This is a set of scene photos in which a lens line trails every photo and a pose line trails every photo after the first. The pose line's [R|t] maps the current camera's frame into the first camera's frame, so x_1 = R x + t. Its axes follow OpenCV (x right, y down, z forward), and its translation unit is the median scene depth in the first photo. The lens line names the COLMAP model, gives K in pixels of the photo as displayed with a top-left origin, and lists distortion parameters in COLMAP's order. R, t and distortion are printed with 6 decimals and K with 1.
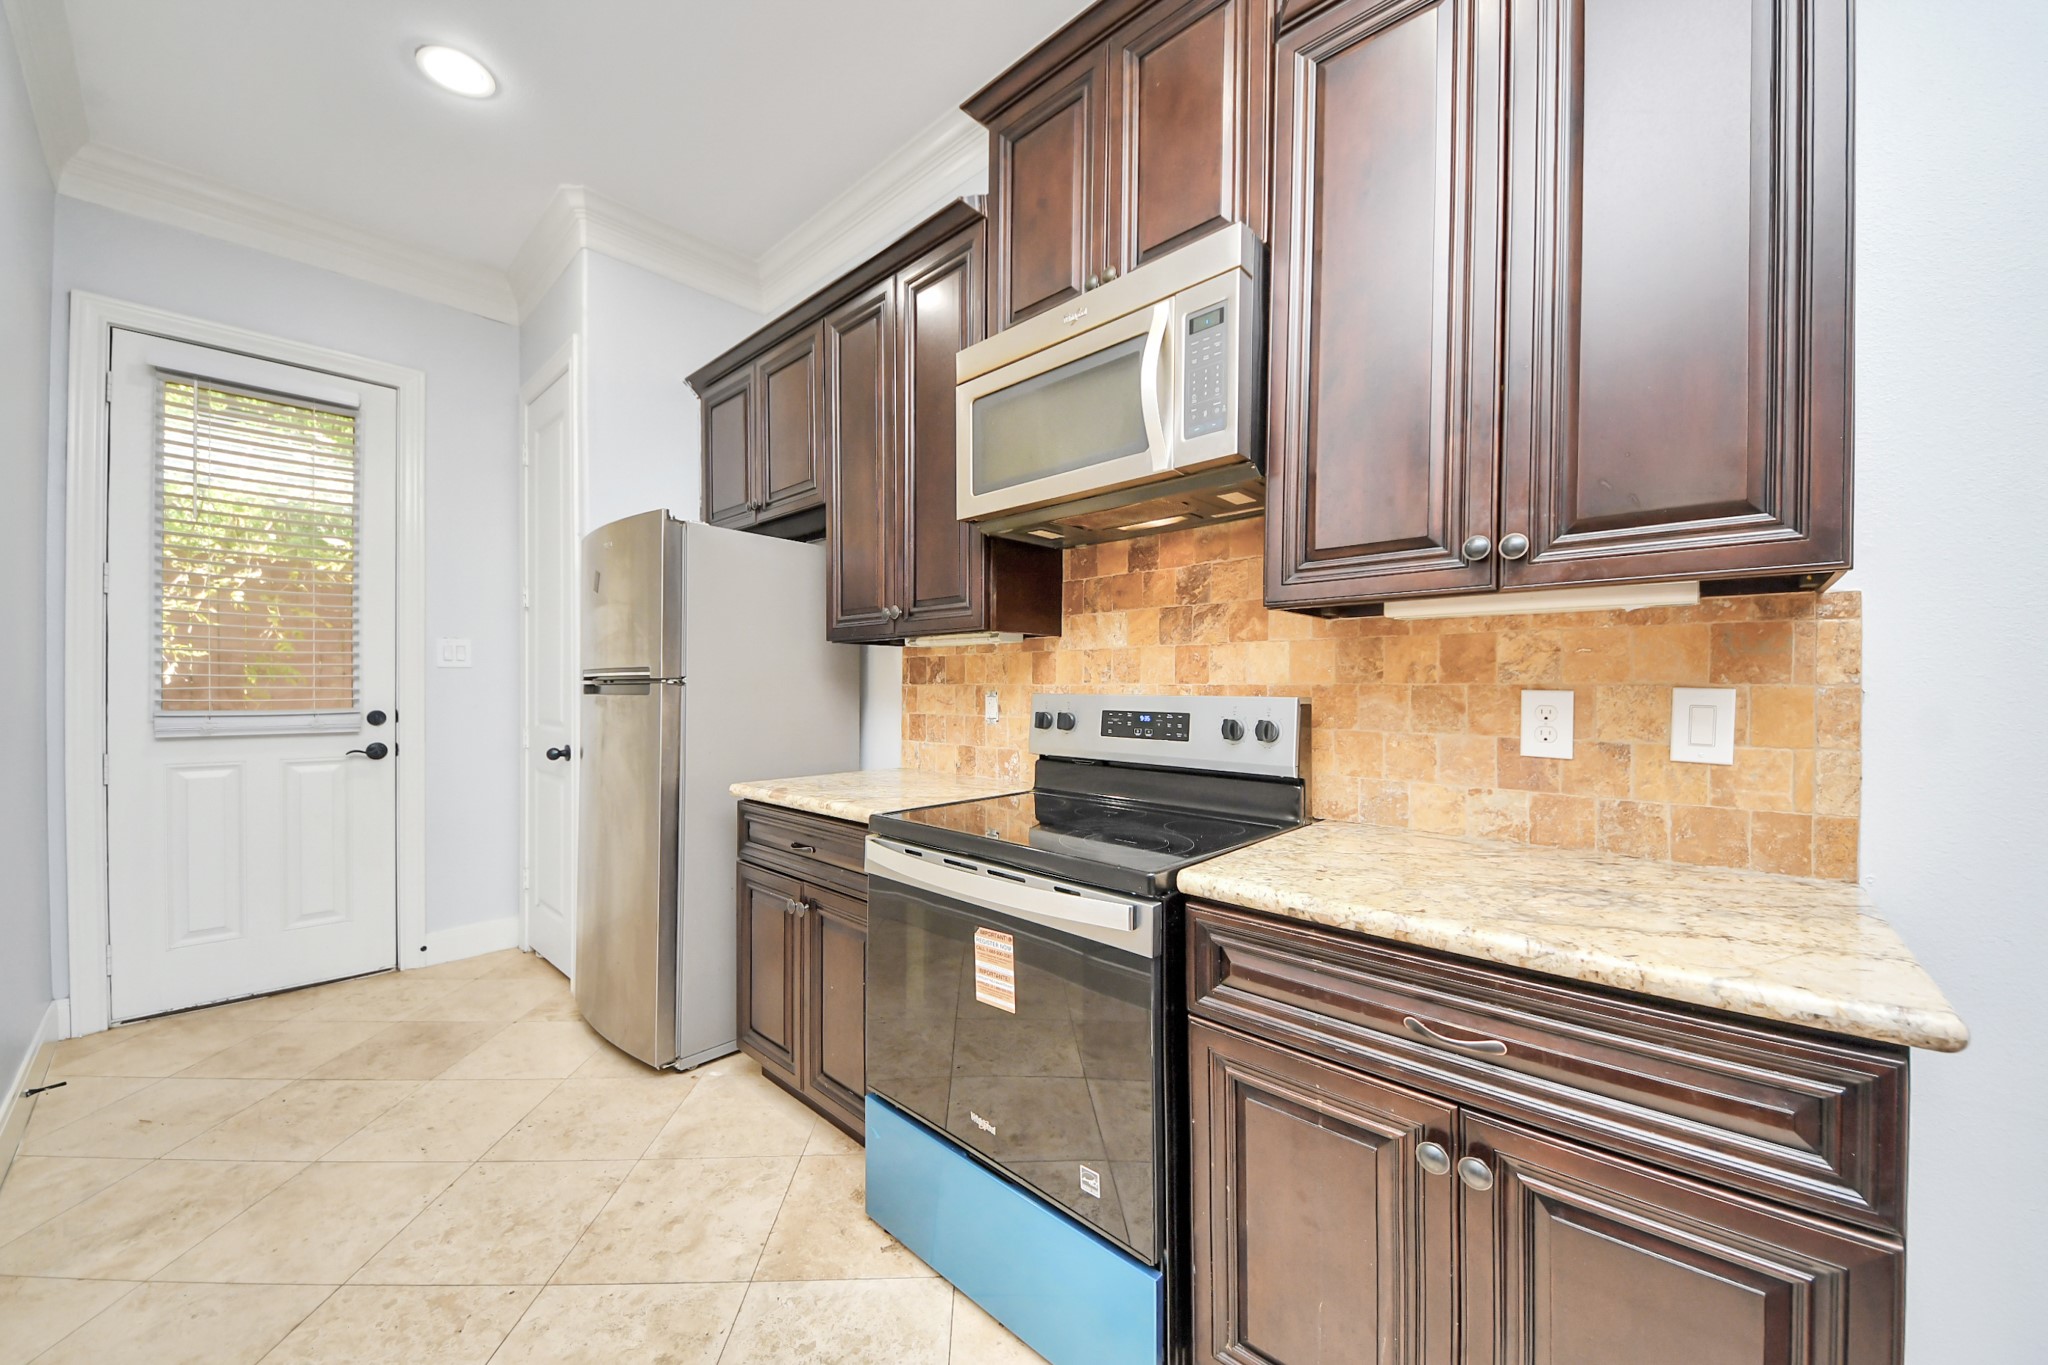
lens RADIAL K [[765.3, 0, 1026.3], [0, 765.3, 691.3], [0, 0, 1]] dist [0.003113, -0.004883]
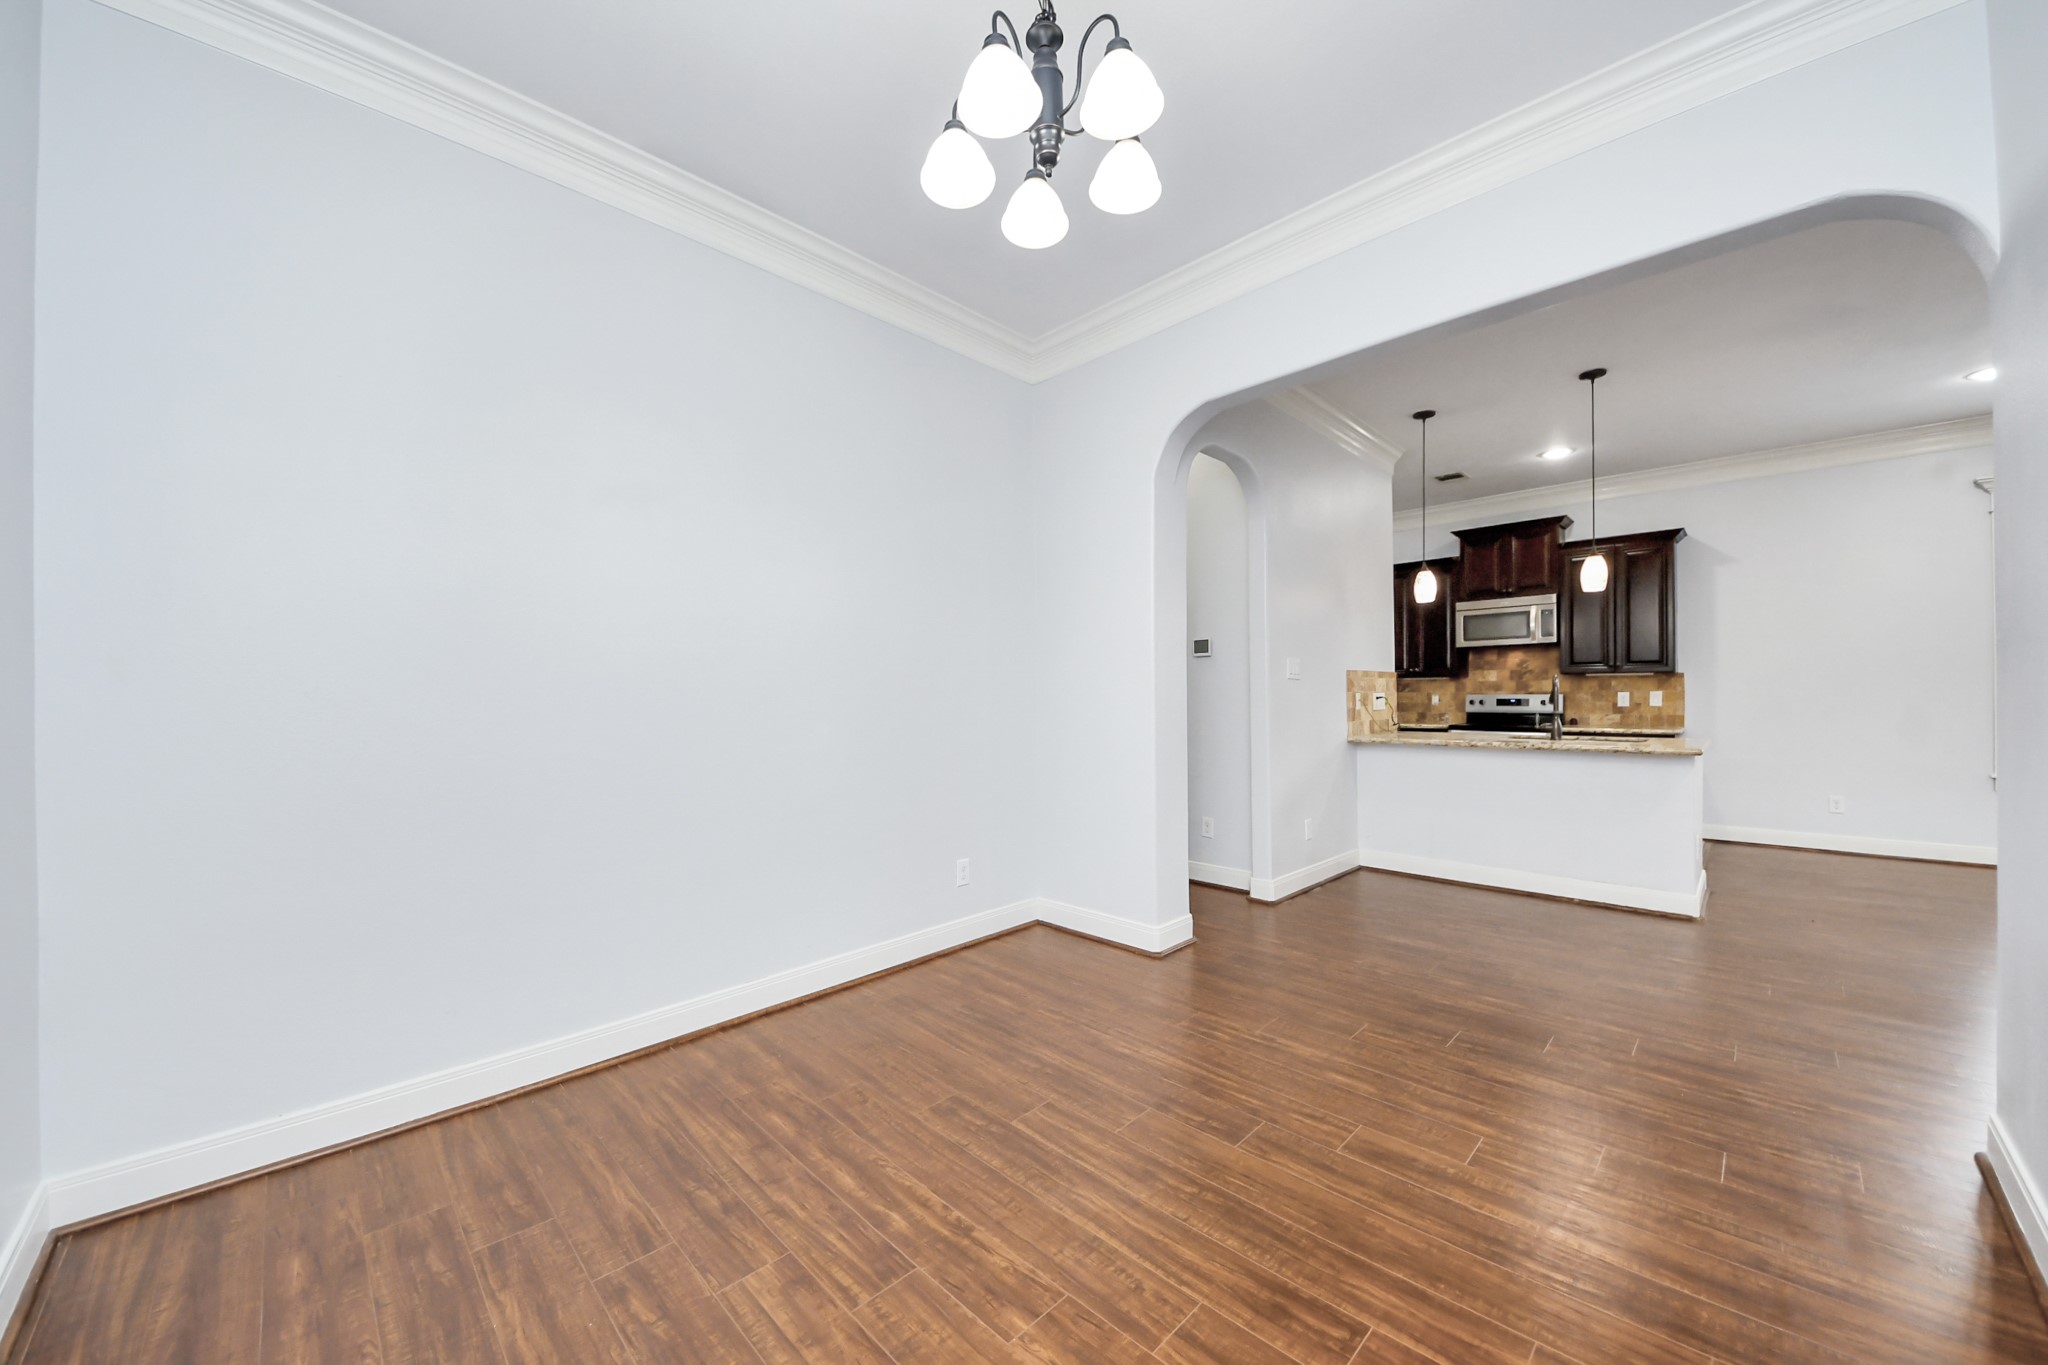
lens RADIAL K [[748.5, 0, 1036.5], [0, 748.5, 692.7], [0, 0, 1]] dist [0.010704, -0.009992]
pose [[0.998715, -0.009117, -0.049852, -1.853113], [0.008568, 0.999901, -0.011205, 0.018902], [0.049950, 0.010764, 0.998694, -2.605107]]
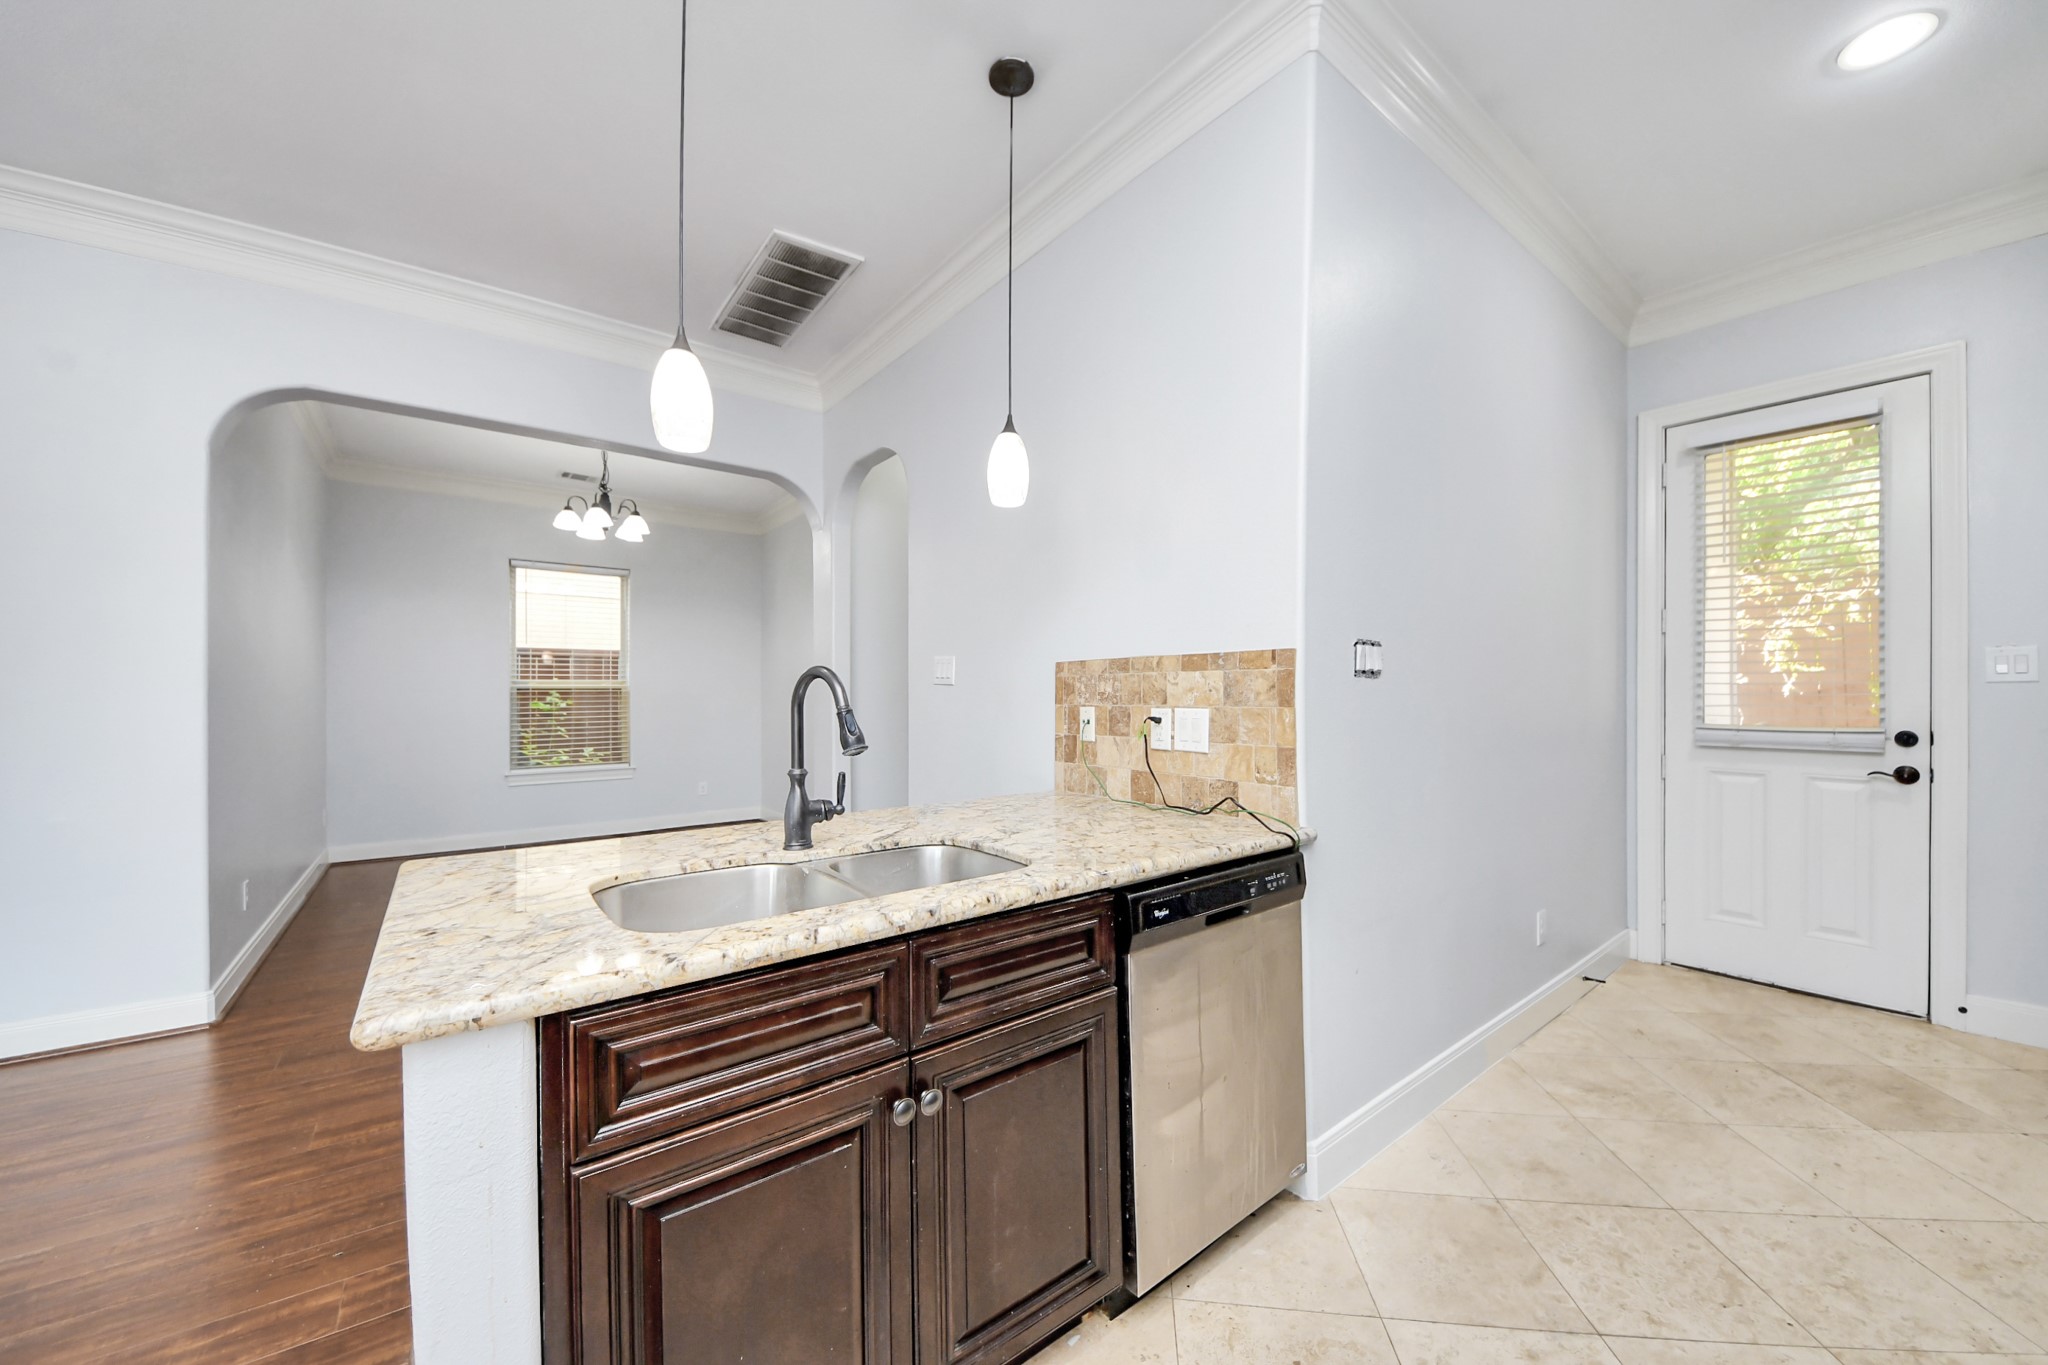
lens RADIAL K [[748.5, 0, 1000.2], [0, 748.5, 681.4], [0, 0, 1]] dist [0.010704, -0.009992]
pose [[-0.168005, -0.021299, -0.985556, 0.357117], [-0.004807, 0.999772, -0.020786, -0.016477], [0.985774, 0.001245, -0.168069, 0.118267]]
